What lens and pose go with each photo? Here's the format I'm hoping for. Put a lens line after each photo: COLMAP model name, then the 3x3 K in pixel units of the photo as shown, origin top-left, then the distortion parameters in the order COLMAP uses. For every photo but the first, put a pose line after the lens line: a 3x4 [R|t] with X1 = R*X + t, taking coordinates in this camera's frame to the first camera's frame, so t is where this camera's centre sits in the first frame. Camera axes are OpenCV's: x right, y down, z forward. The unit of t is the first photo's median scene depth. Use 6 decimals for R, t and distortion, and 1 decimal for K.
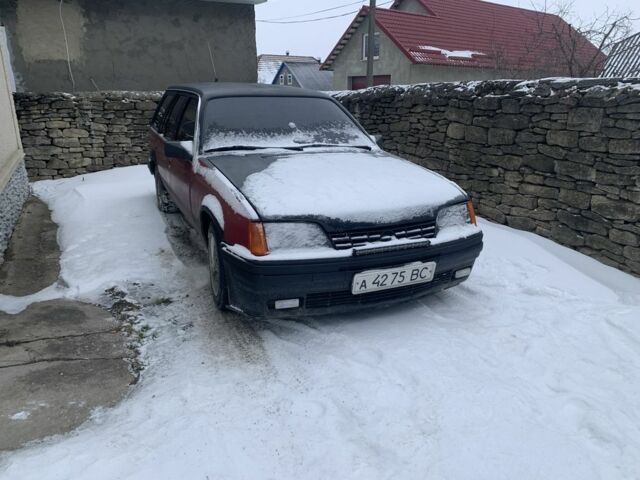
lens RADIAL K [[494.5, 0, 320.0], [0, 494.5, 240.0], [0, 0, 1]] dist [0.015278, 0.000489]
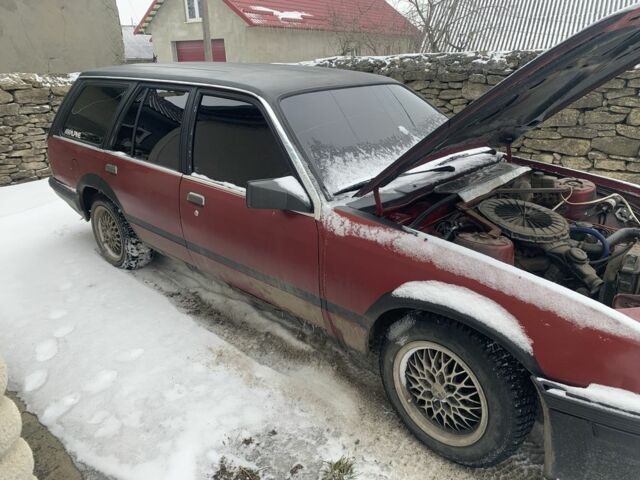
lens RADIAL K [[494.5, 0, 320.0], [0, 494.5, 240.0], [0, 0, 1]] dist [0.015278, 0.000489]
pose [[0.921586, -0.163158, 0.352219, -0.302983], [0.138828, 0.985898, 0.093450, -0.118830], [-0.362499, -0.037224, 0.931241, 0.297849]]
